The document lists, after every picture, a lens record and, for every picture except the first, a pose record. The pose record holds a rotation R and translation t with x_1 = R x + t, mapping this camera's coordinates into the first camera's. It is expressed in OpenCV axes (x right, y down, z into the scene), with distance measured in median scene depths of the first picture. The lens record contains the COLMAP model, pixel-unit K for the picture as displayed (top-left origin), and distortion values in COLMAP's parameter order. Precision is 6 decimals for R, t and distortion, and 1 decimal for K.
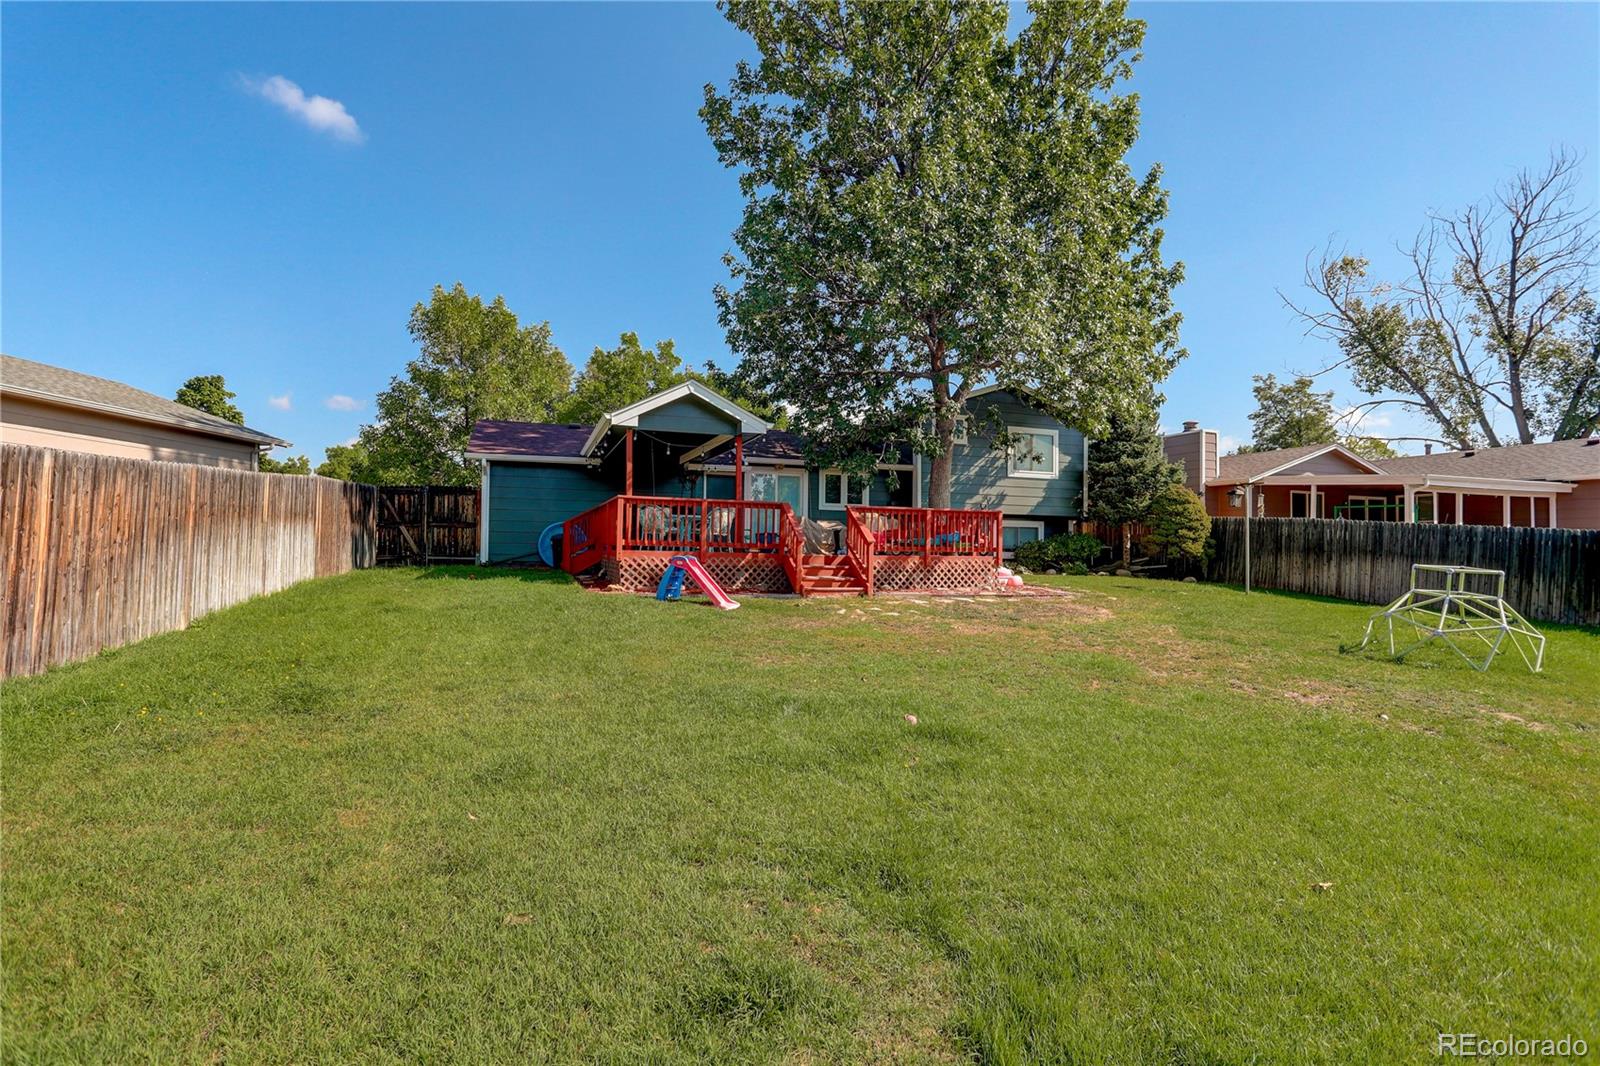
lens RADIAL K [[775.6, 0, 794.7], [0, 775.6, 527.9], [0, 0, 1]] dist [-0.066263, 0.041217]
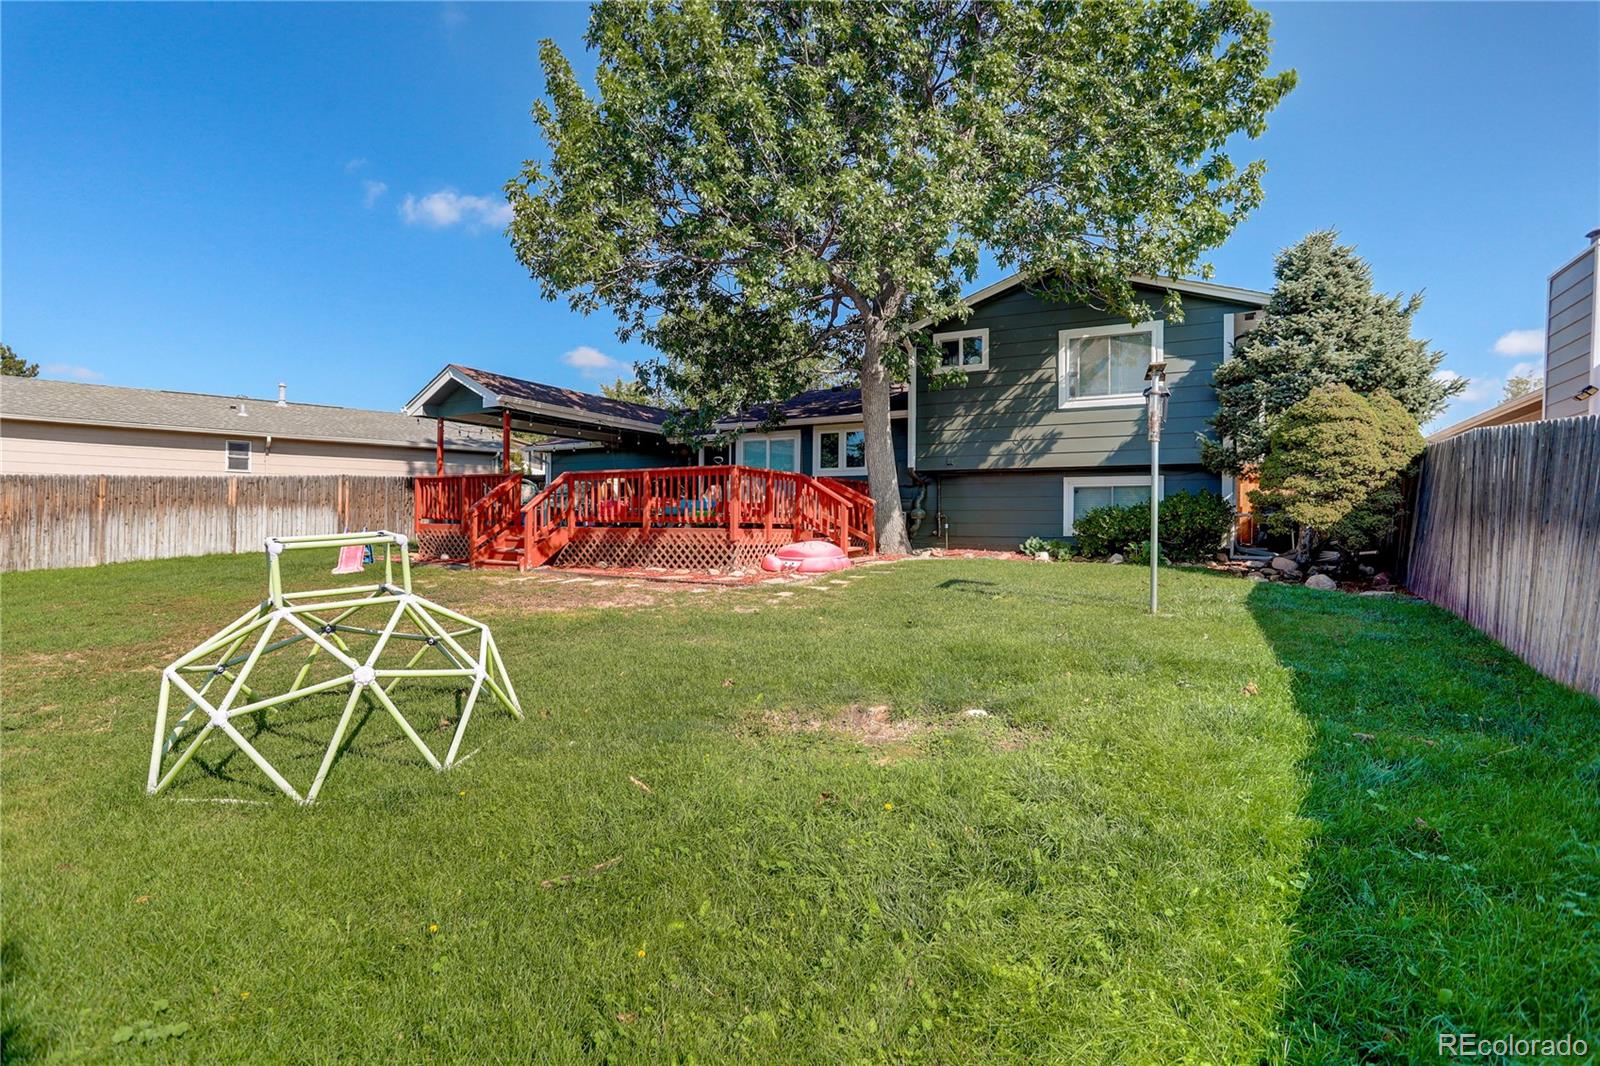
lens RADIAL K [[775.6, 0, 794.7], [0, 775.6, 527.9], [0, 0, 1]] dist [-0.066263, 0.041217]
pose [[0.642558, -0.006870, -0.766206, 0.648553], [0.019791, 0.999775, 0.007632, 0.024593], [0.765981, -0.020068, 0.642550, 0.443180]]
